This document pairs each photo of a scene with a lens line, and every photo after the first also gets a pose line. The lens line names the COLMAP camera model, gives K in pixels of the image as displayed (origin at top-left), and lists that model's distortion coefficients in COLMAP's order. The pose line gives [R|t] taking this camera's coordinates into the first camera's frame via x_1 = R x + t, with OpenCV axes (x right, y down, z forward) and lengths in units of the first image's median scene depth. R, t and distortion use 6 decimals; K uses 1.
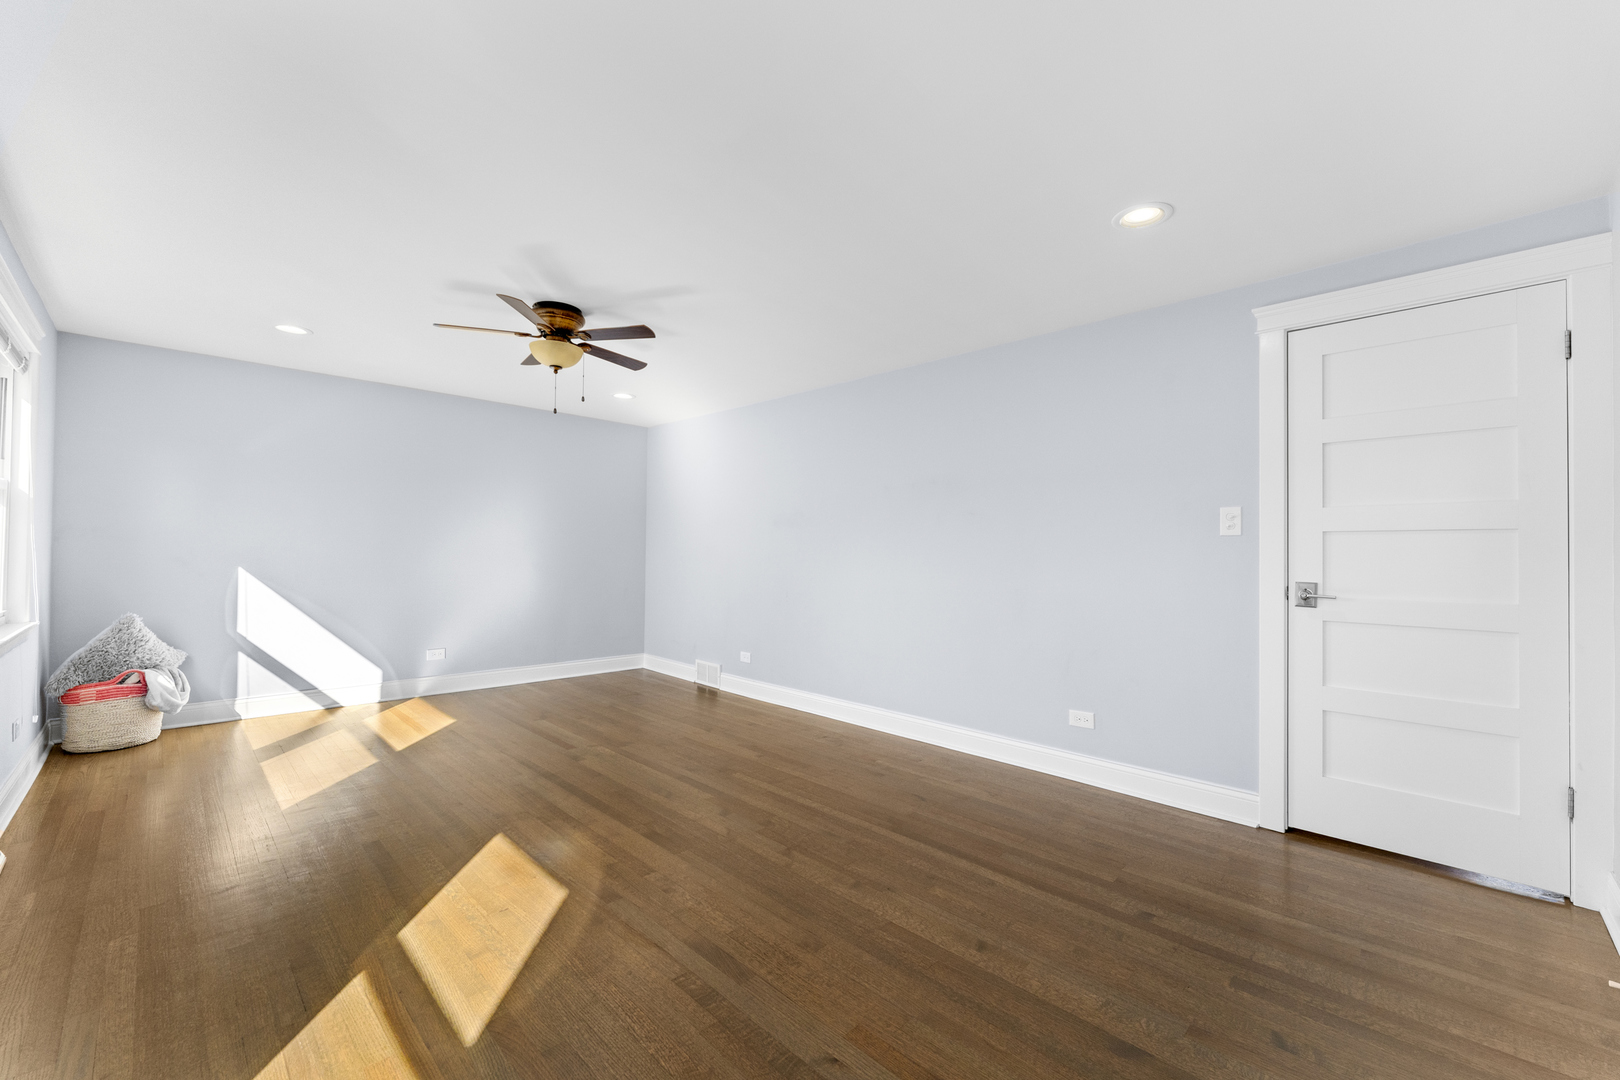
lens RADIAL K [[647.6, 0, 812.3], [0, 647.6, 545.8], [0, 0, 1]] dist [0.000055, -0.000206]
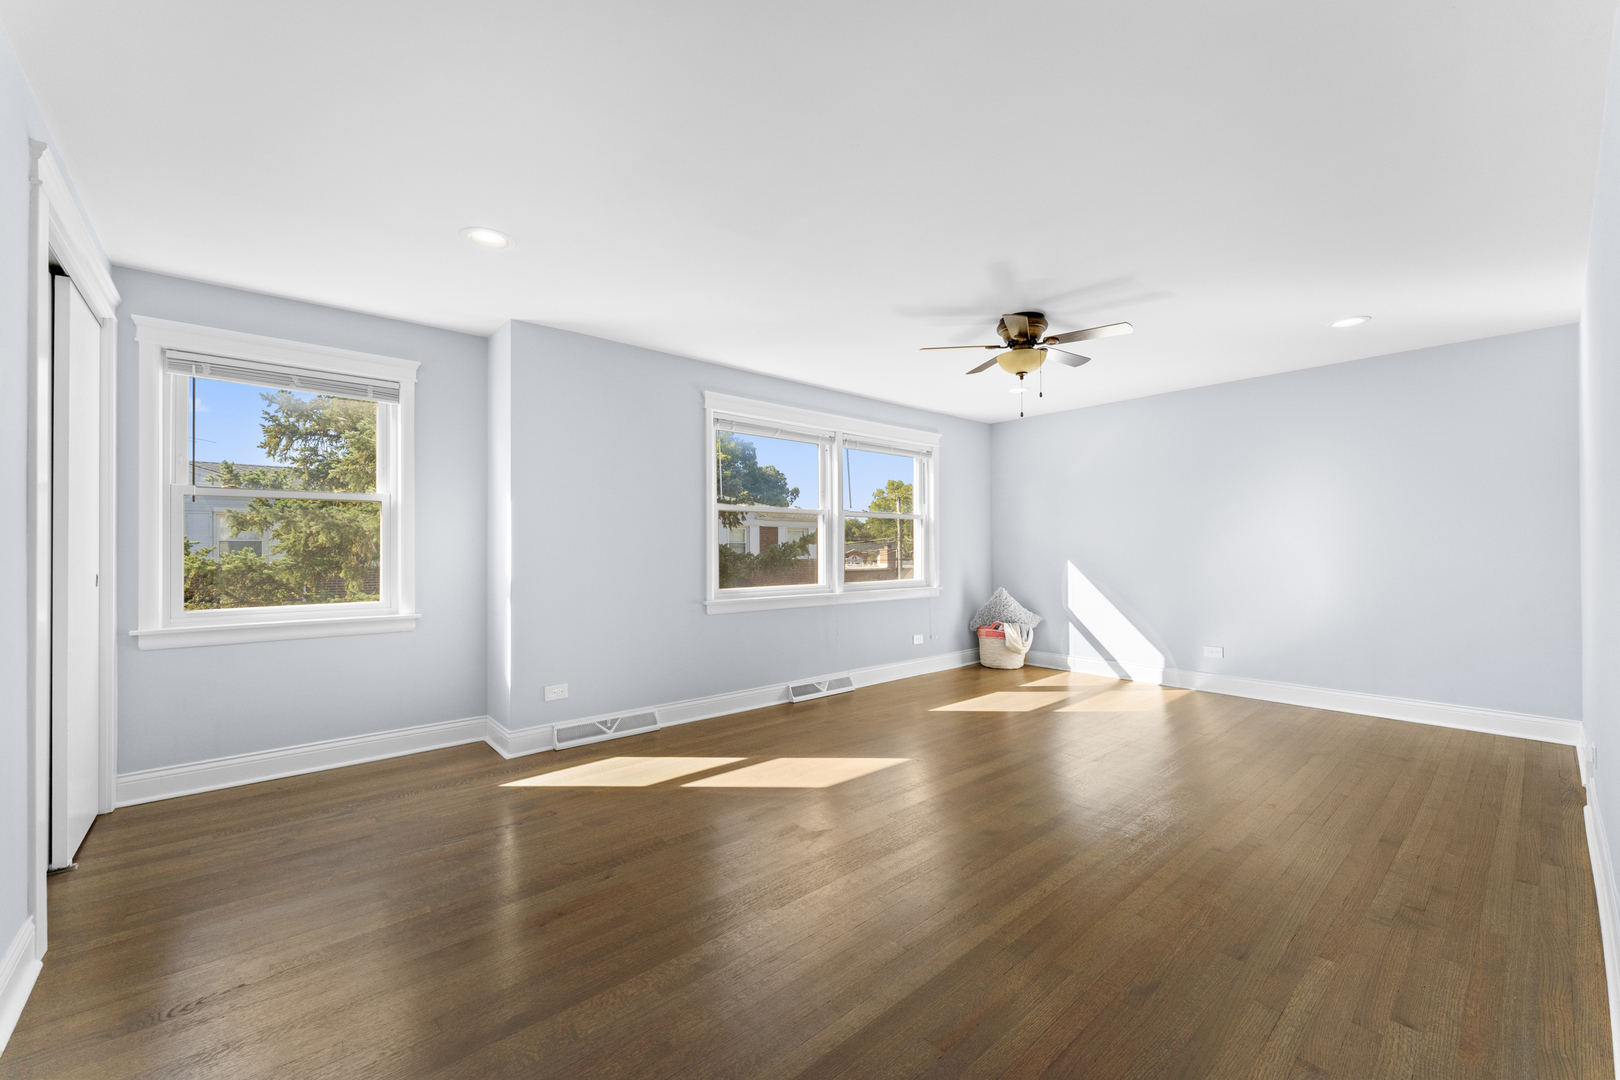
lens RADIAL K [[647.6, 0, 812.3], [0, 647.6, 545.8], [0, 0, 1]] dist [0.000055, -0.000206]
pose [[-0.067660, -0.015058, -0.997595, 0.618751], [0.014970, 0.999758, -0.016106, 0.018776], [0.997596, -0.016023, -0.067418, 0.645089]]
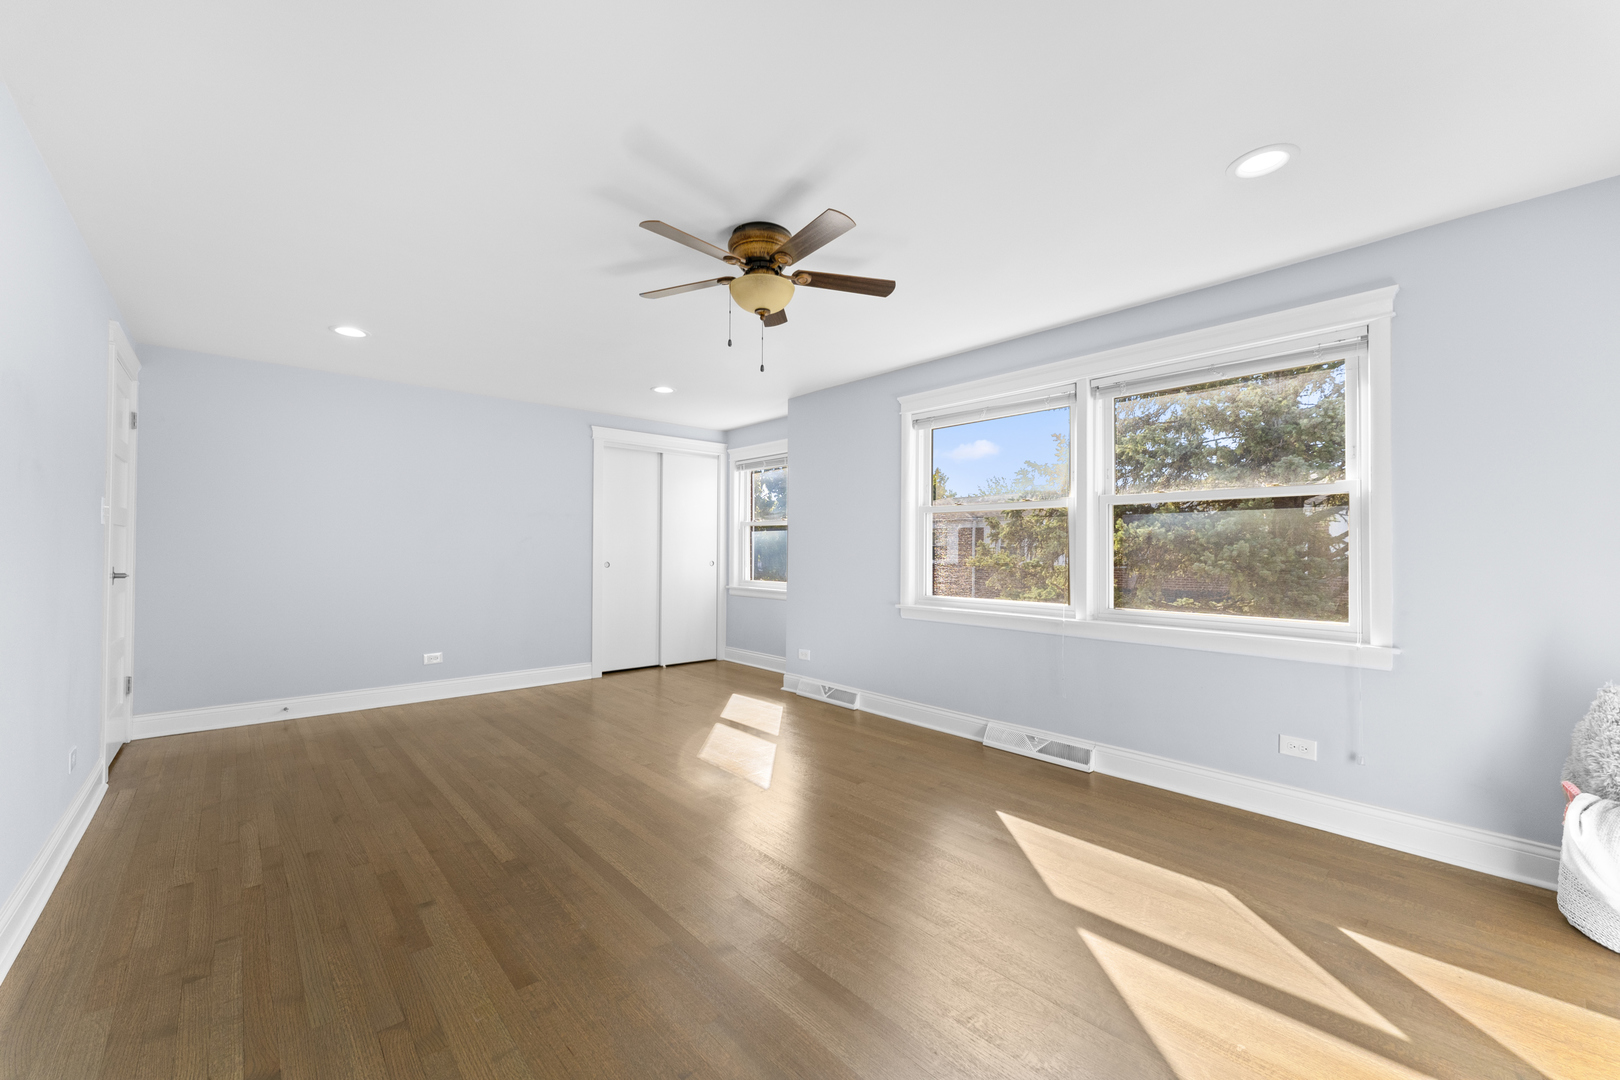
lens RADIAL K [[644.5, 0, 812.4], [0, 644.5, 545.4], [0, 0, 1]] dist [0.000595, -0.000030]
pose [[-0.998106, -0.015589, 0.059505, -0.452487], [-0.016835, 0.999648, -0.020490, 0.015989], [-0.059165, -0.021452, -0.998018, 1.571353]]
